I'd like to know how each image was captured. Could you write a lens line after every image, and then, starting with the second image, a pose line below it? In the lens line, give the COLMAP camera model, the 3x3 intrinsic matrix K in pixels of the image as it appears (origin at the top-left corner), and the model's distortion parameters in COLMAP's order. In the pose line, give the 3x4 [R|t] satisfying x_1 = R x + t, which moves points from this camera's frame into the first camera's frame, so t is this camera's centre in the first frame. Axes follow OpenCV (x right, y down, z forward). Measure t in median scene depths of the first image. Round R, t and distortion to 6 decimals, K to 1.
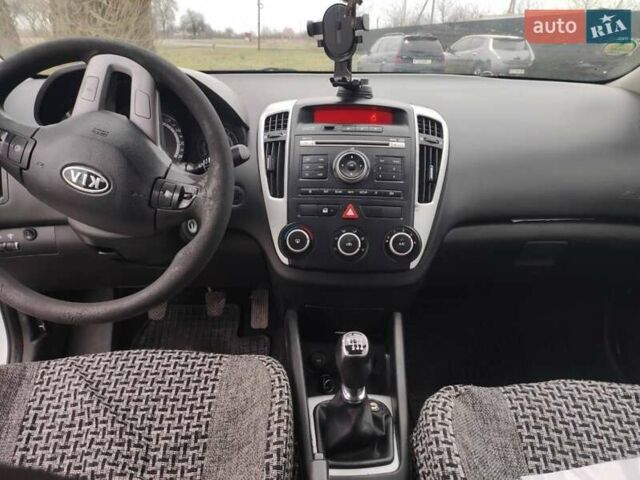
lens RADIAL K [[486.7, 0, 320.0], [0, 486.7, 240.0], [0, 0, 1]] dist [0.005304, -0.002869]
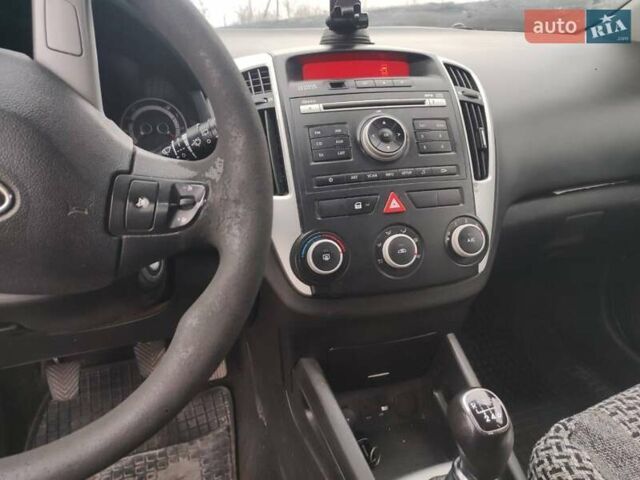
lens RADIAL K [[486.7, 0, 320.0], [0, 486.7, 240.0], [0, 0, 1]] dist [0.005304, -0.002869]
pose [[0.955999, -0.134855, 0.260538, -0.213264], [0.135087, 0.990686, 0.017101, -0.032005], [-0.260418, 0.018847, 0.965312, 0.365842]]
